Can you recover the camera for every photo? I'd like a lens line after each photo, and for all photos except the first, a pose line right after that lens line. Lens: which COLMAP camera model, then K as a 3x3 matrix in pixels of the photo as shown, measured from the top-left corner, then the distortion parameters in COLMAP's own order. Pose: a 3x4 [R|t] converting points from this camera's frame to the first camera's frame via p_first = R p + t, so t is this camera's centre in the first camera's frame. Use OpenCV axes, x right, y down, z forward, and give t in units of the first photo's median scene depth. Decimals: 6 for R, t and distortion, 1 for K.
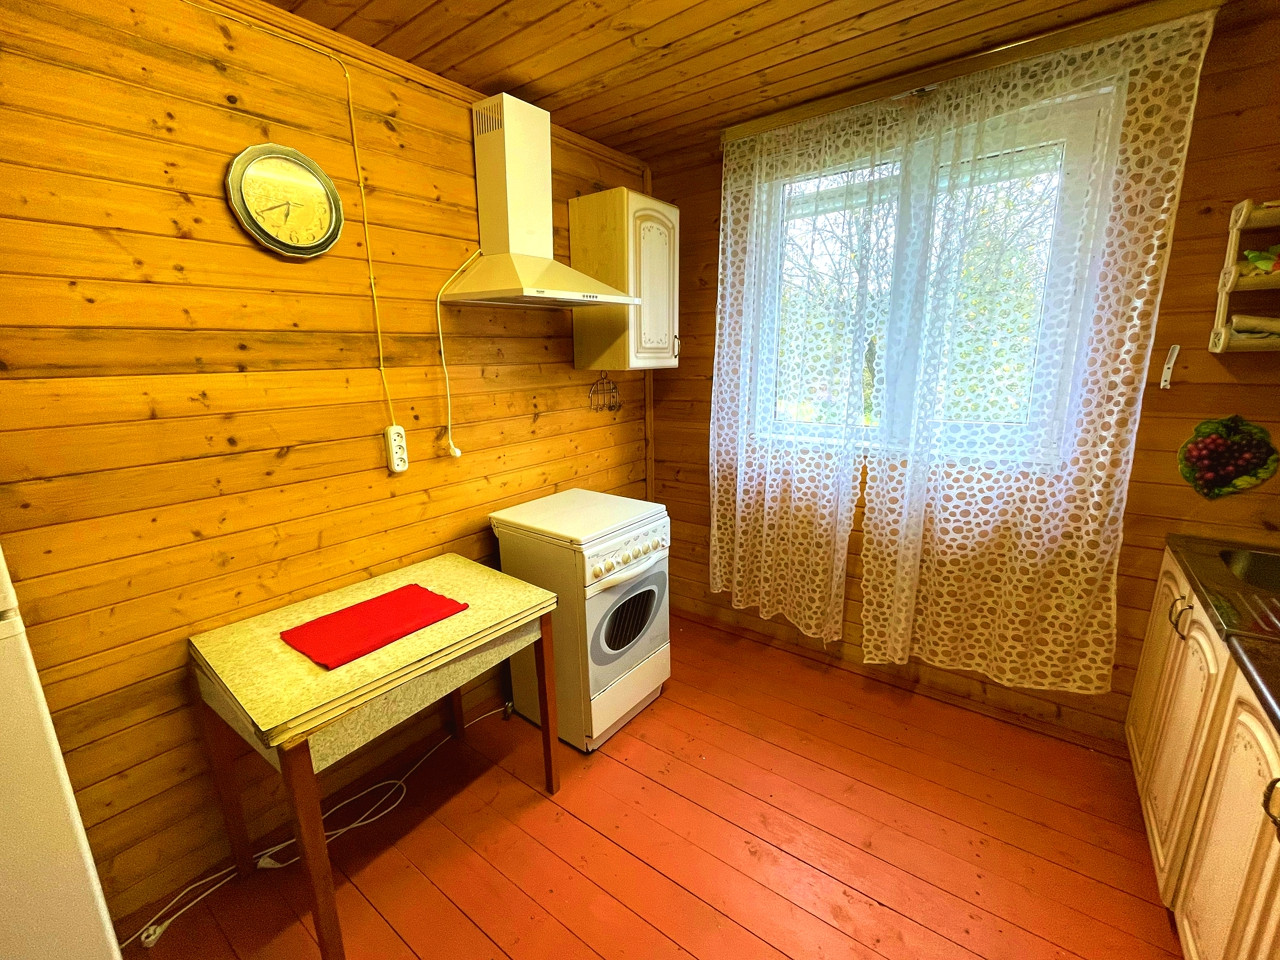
lens RADIAL K [[543.5, 0, 639.8], [0, 543.5, 479.2], [0, 0, 1]] dist [-0.001122, -0.001272]
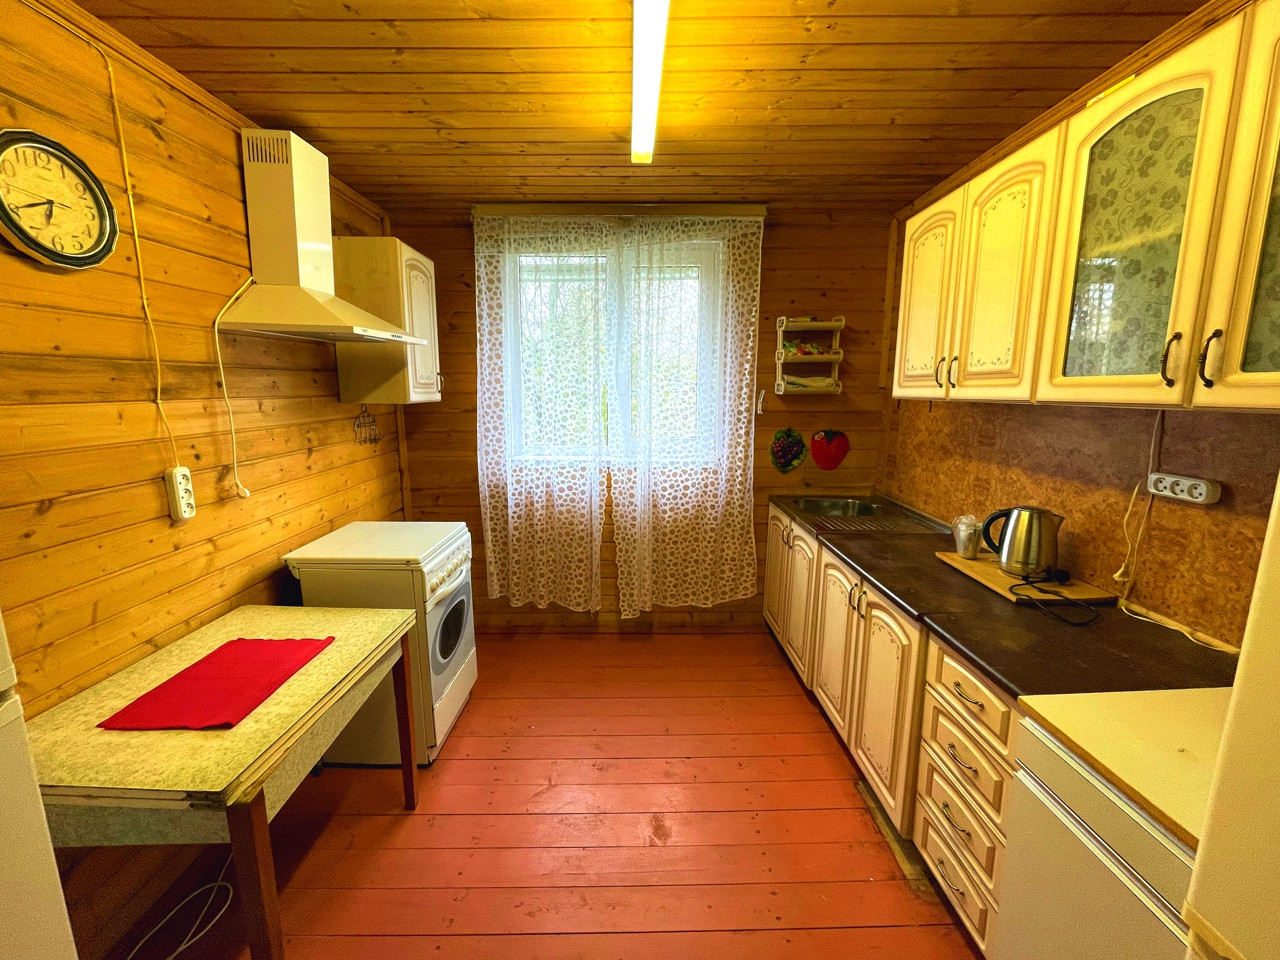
lens RADIAL K [[522.7, 0, 640.5], [0, 522.7, 480.3], [0, 0, 1]] dist [-0.002136, -0.000167]
pose [[0.791943, -0.088193, 0.604192, -0.370481], [0.120394, 0.992642, -0.012910, 0.022527], [-0.598608, 0.082965, 0.796734, -0.105592]]
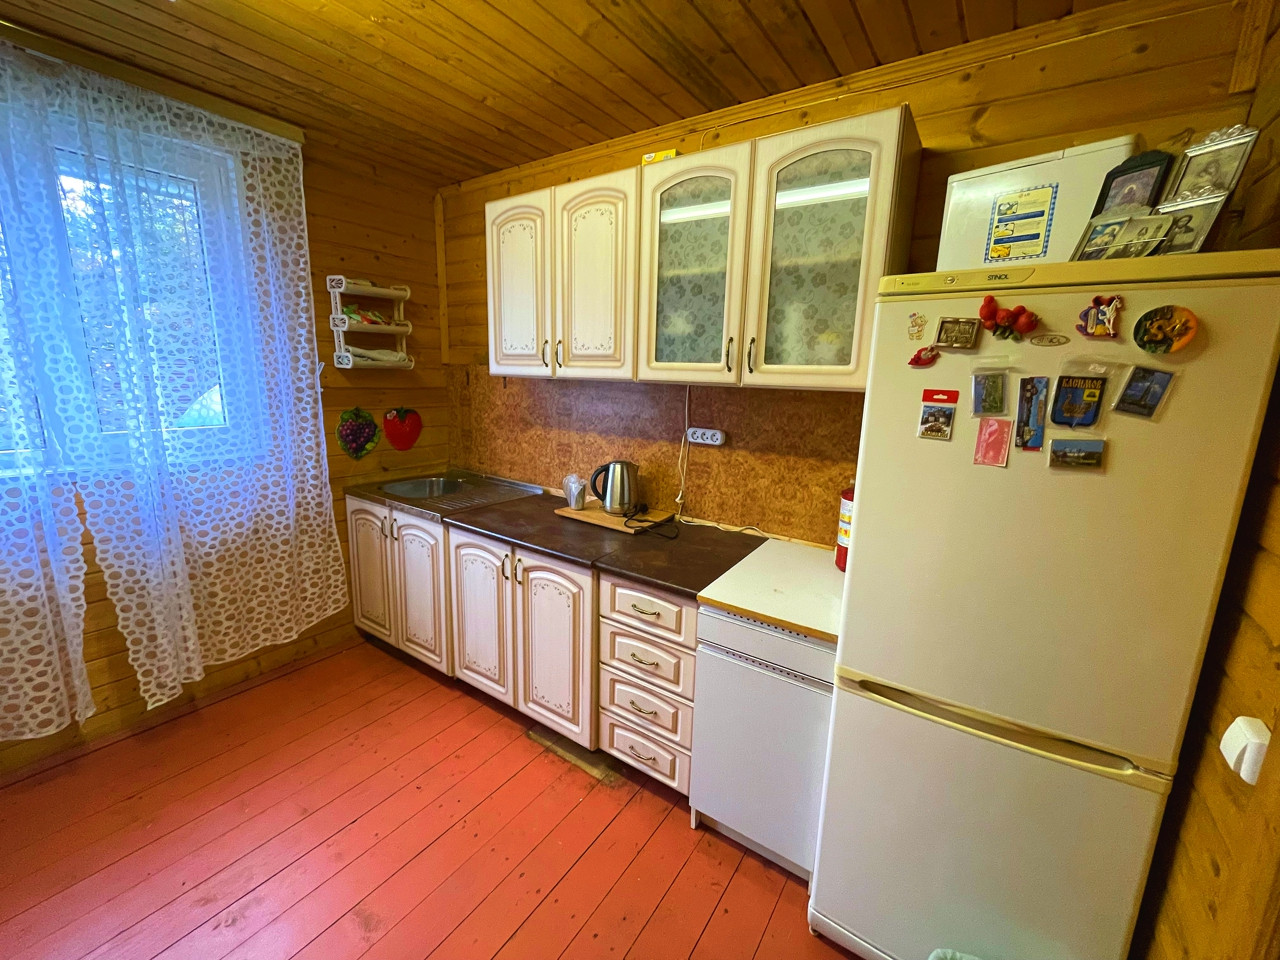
lens RADIAL K [[522.7, 0, 640.5], [0, 522.7, 480.3], [0, 0, 1]] dist [-0.002136, -0.000167]
pose [[-0.043403, -0.187009, 0.981399, -0.468229], [0.189042, 0.963041, 0.191872, -0.039461], [-0.981009, 0.193854, -0.006447, 0.190983]]
